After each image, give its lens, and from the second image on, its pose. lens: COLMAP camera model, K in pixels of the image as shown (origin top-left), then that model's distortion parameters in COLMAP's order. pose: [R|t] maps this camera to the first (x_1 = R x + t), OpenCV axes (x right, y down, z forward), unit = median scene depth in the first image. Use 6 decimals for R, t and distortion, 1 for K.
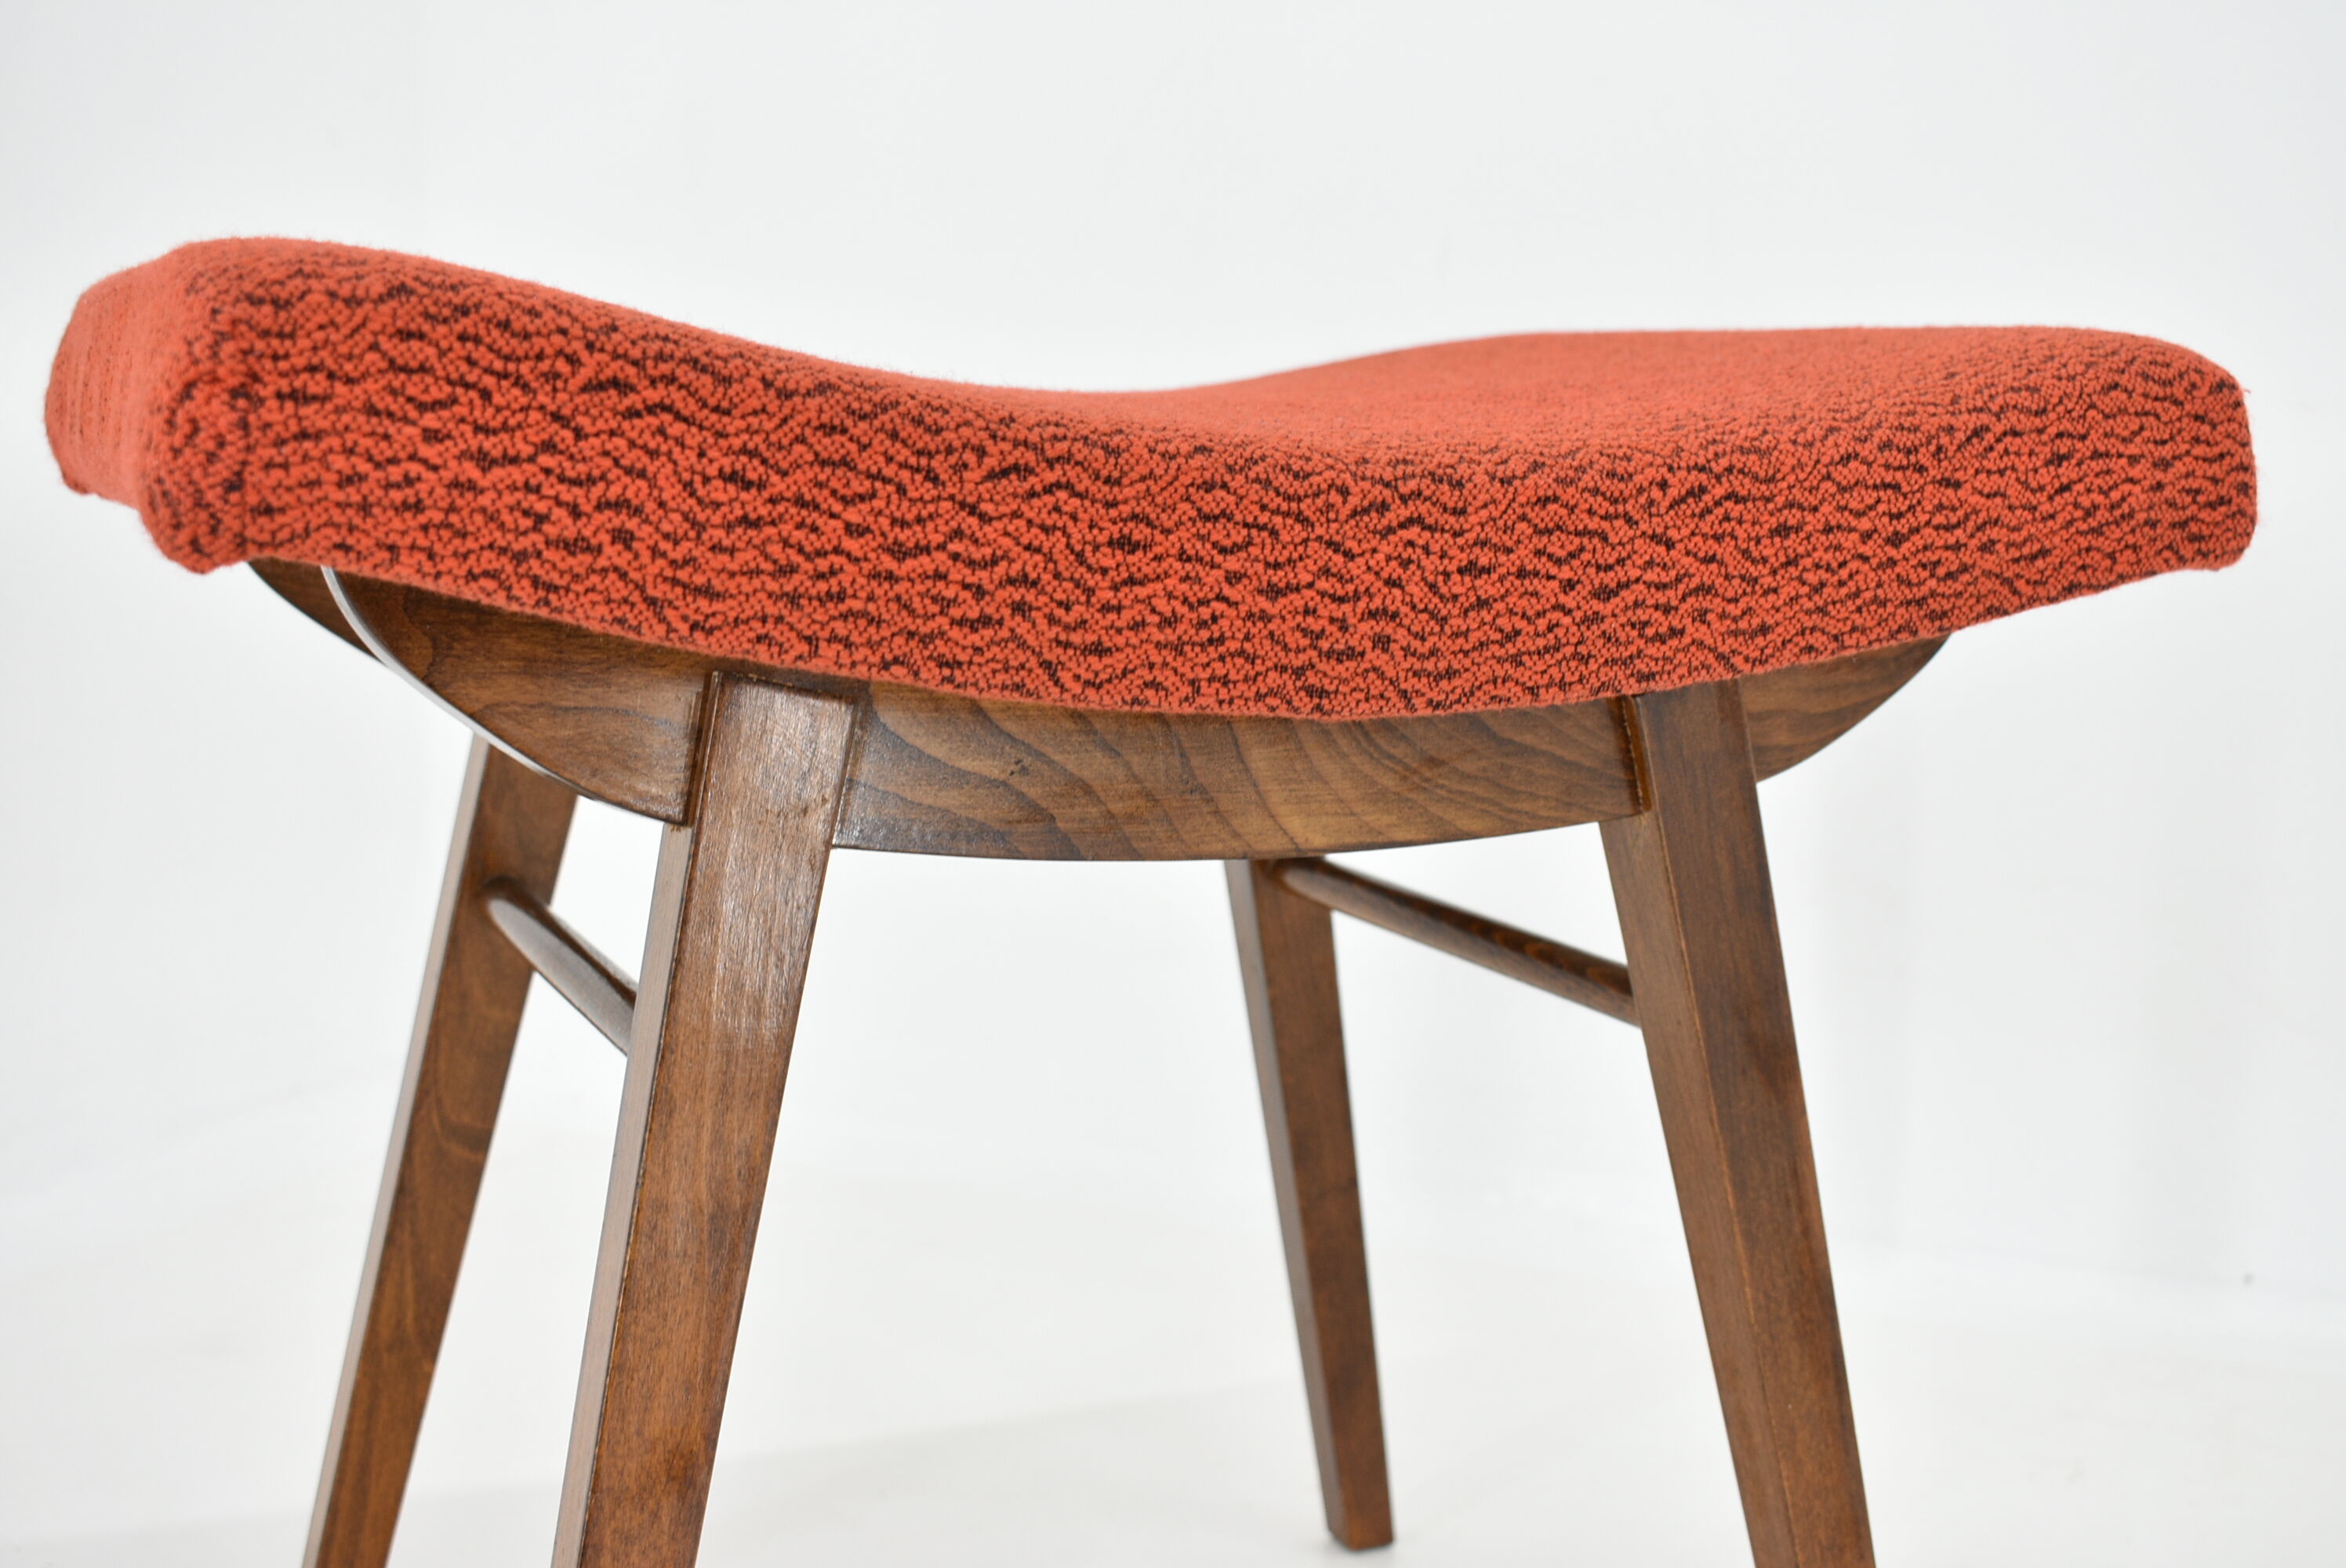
lens RADIAL K [[2763.3, 0, 1173.0], [0, 2763.3, 784.0], [0, 0, 1]] dist [-0.030049, -0.006184]
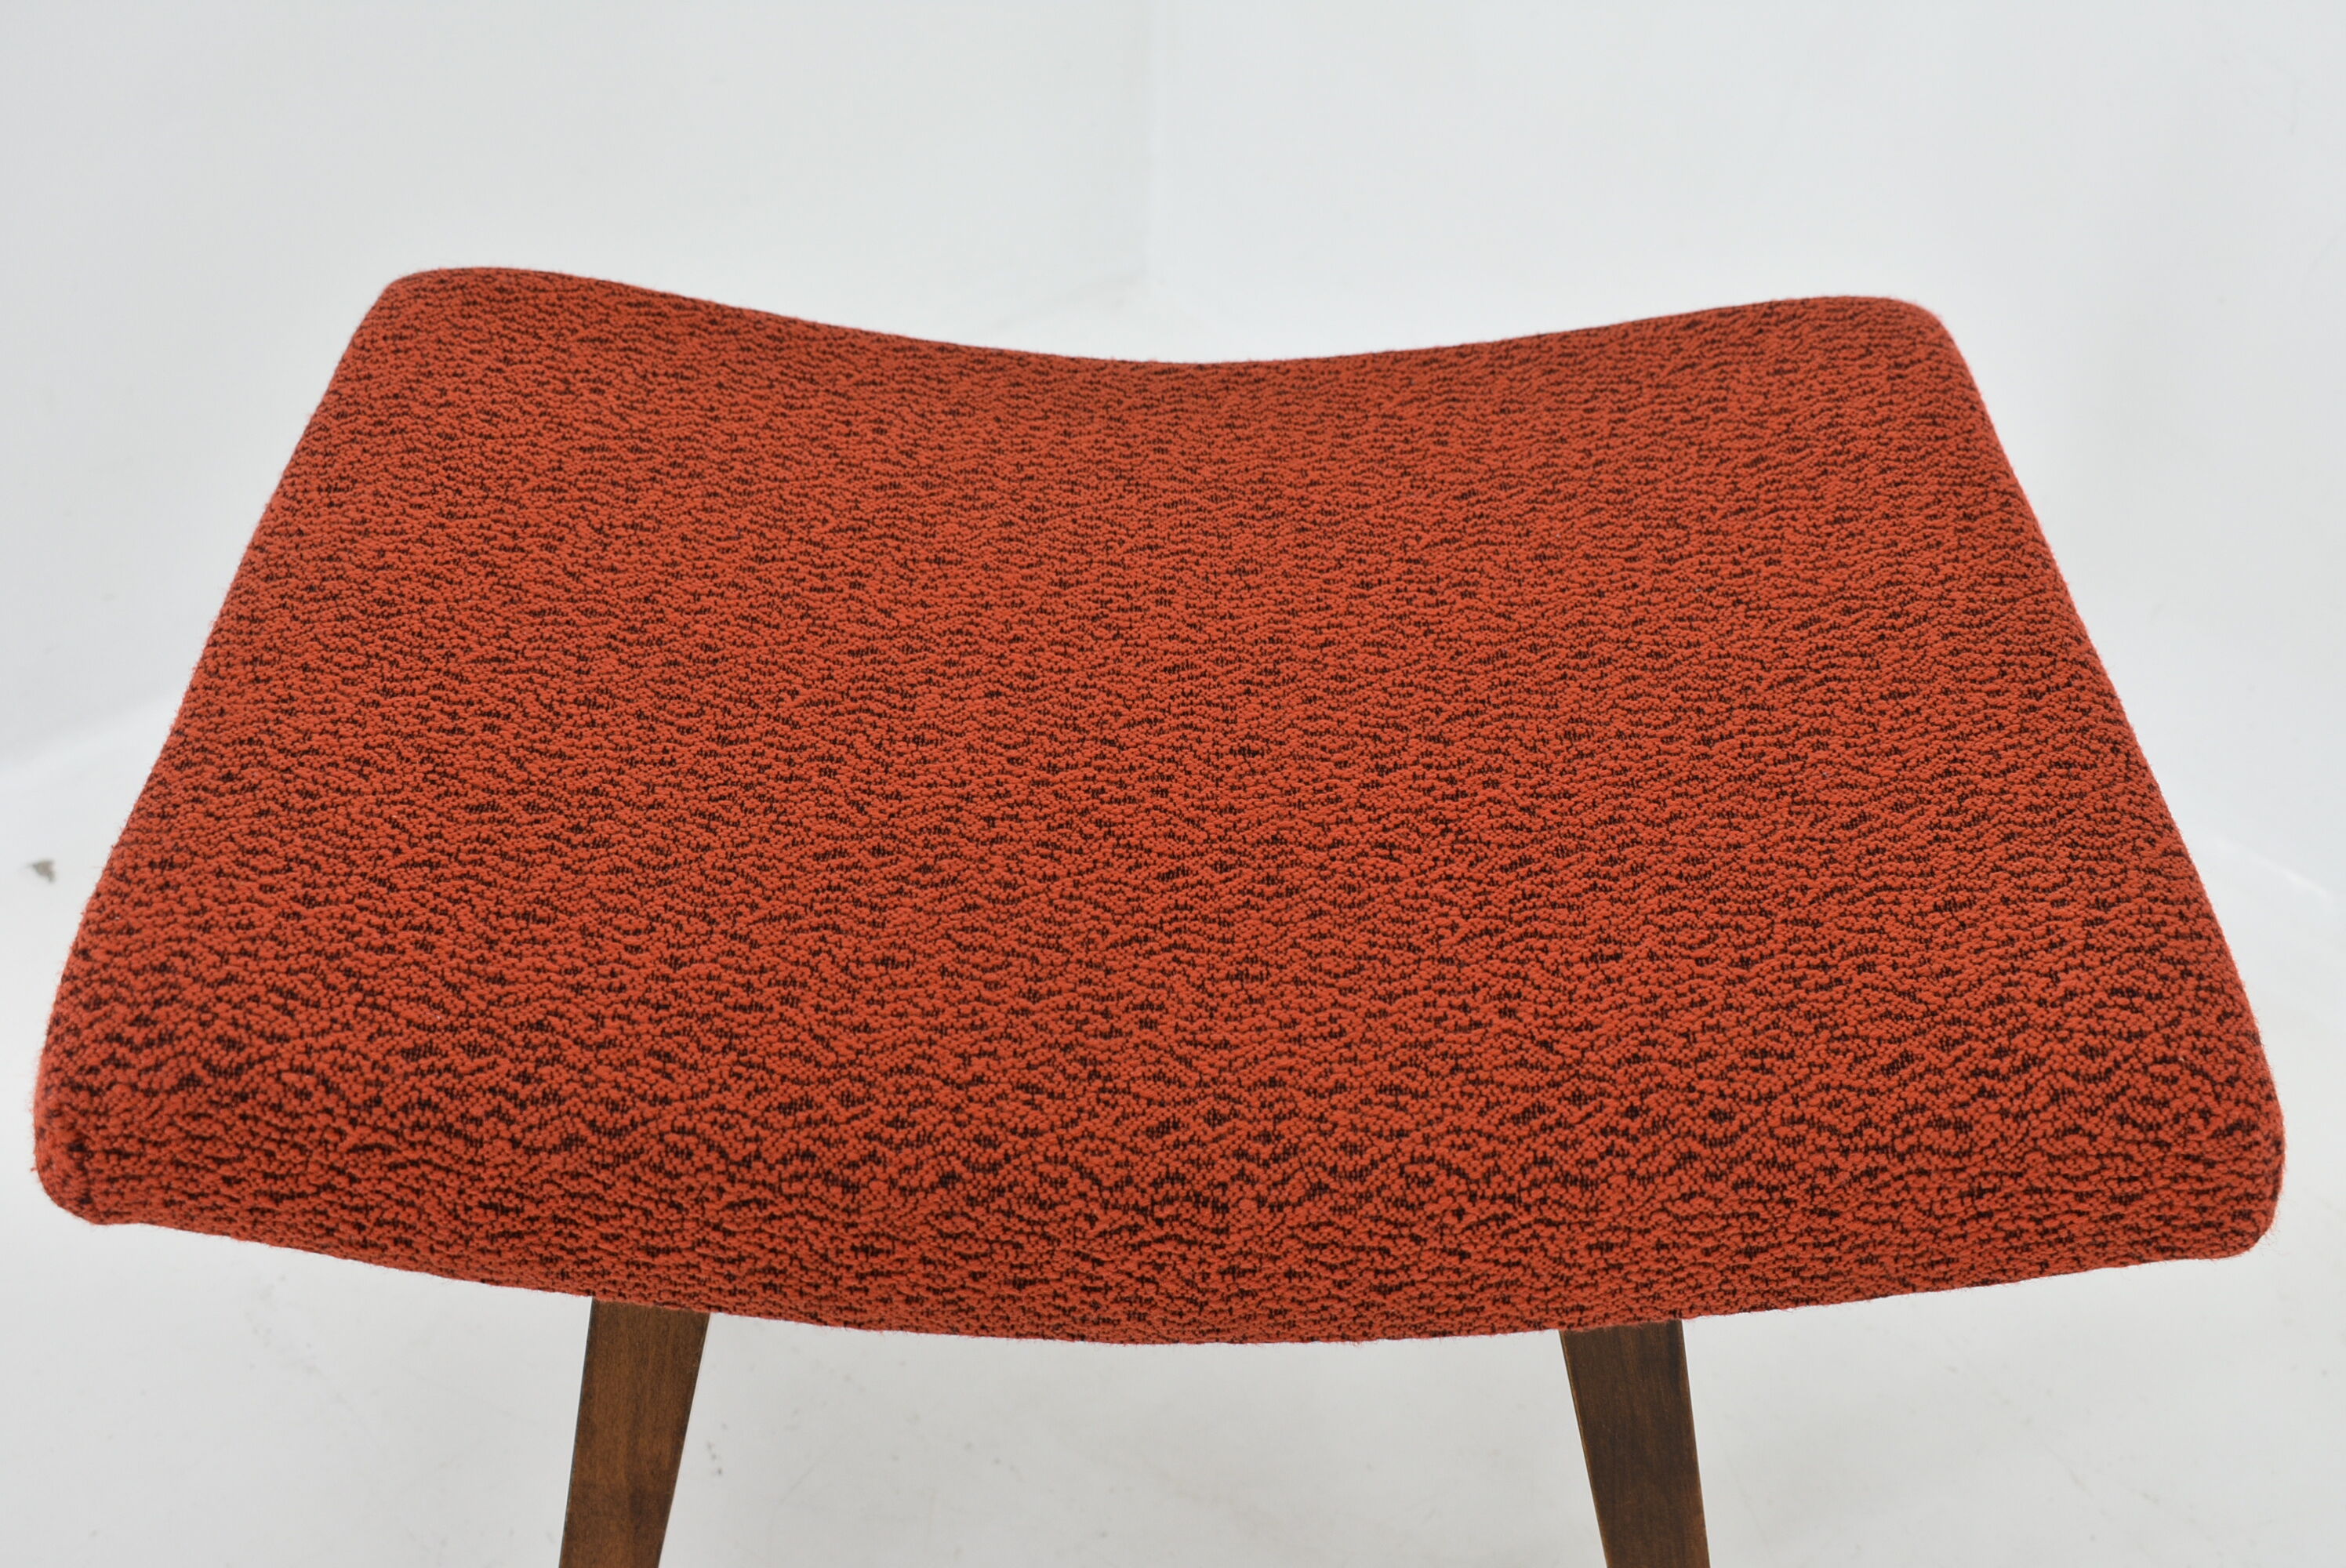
lens RADIAL K [[2763.3, 0, 1173.0], [0, 2763.3, 784.0], [0, 0, 1]] dist [-0.030049, -0.006184]
pose [[0.910013, 0.251031, -0.329938, 0.386587], [-0.053596, 0.860395, 0.506801, -0.765380], [0.411100, -0.443512, 0.796426, 0.246914]]
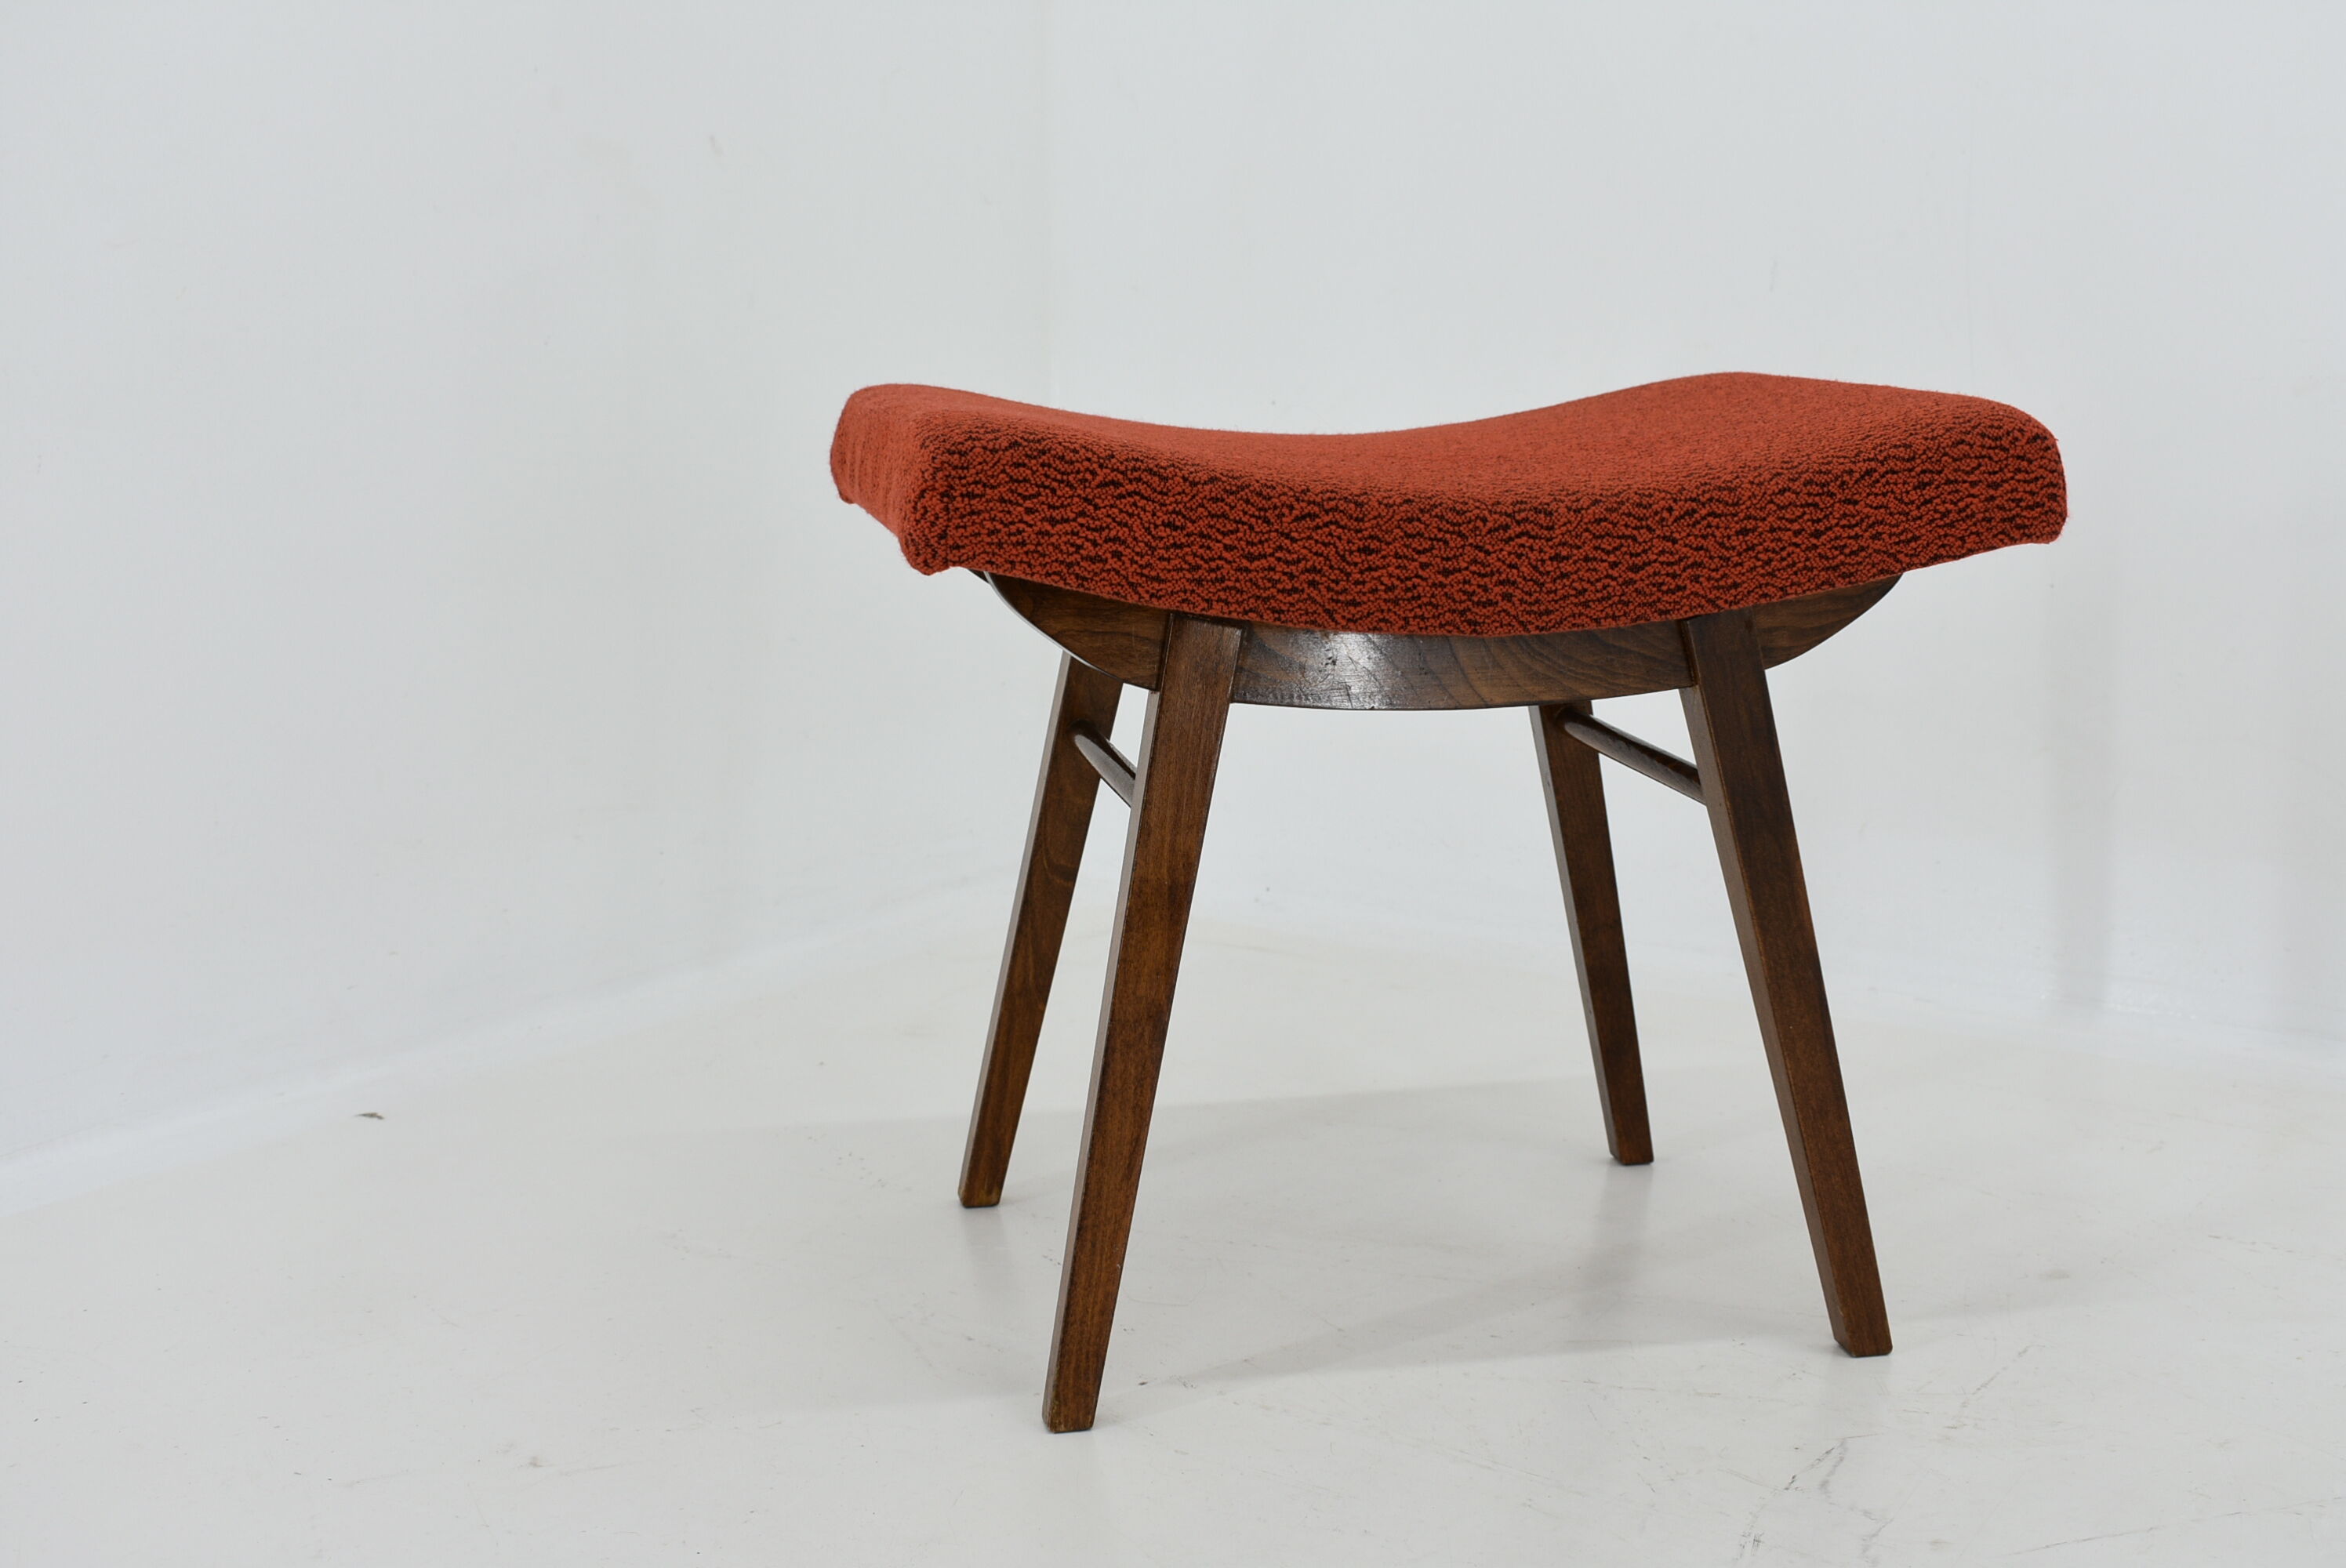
lens RADIAL K [[2763.3, 0, 1173.0], [0, 2763.3, 784.0], [0, 0, 1]] dist [-0.030049, -0.006184]
pose [[0.973699, 0.009828, -0.227626, 0.287864], [0.000849, 0.998906, 0.046762, -0.010944], [0.227837, -0.045725, 0.972625, -0.935457]]
